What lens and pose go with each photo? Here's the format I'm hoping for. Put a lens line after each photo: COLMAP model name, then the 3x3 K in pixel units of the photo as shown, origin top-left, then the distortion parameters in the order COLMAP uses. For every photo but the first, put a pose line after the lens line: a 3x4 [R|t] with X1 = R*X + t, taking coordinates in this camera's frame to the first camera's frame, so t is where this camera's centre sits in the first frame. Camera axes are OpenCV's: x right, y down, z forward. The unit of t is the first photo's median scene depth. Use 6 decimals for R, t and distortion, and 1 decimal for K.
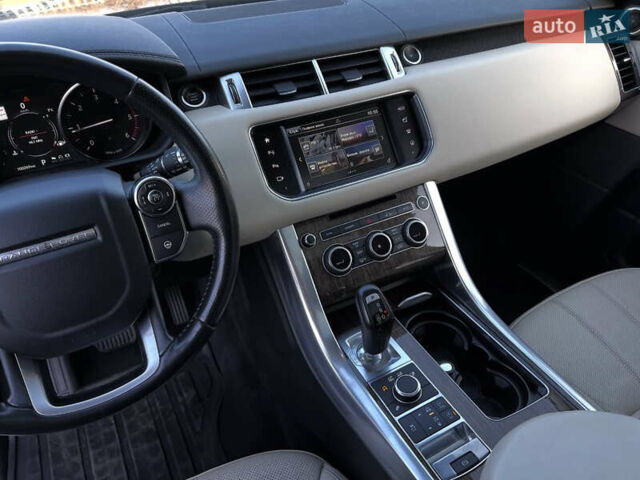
lens RADIAL K [[460.9, 0, 320.0], [0, 460.9, 240.0], [0, 0, 1]] dist [0.002709, -0.001459]
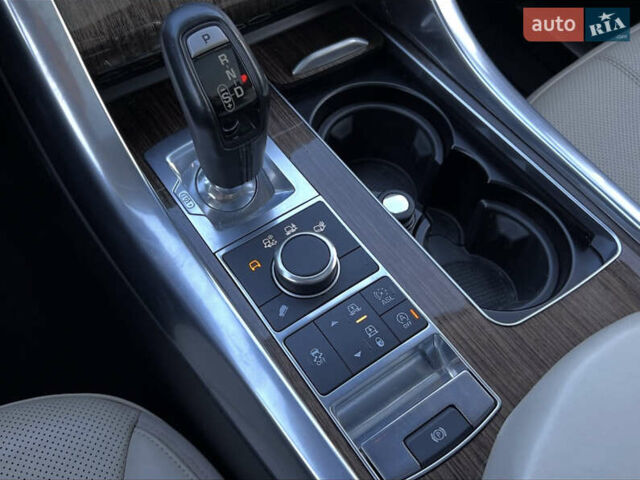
lens RADIAL K [[460.9, 0, 320.0], [0, 460.9, 240.0], [0, 0, 1]] dist [0.002709, -0.001459]
pose [[0.989816, -0.082220, 0.116206, 0.140110], [0.030148, 0.918893, 0.393353, 0.124058], [-0.139123, -0.385844, 0.912014, 0.564473]]
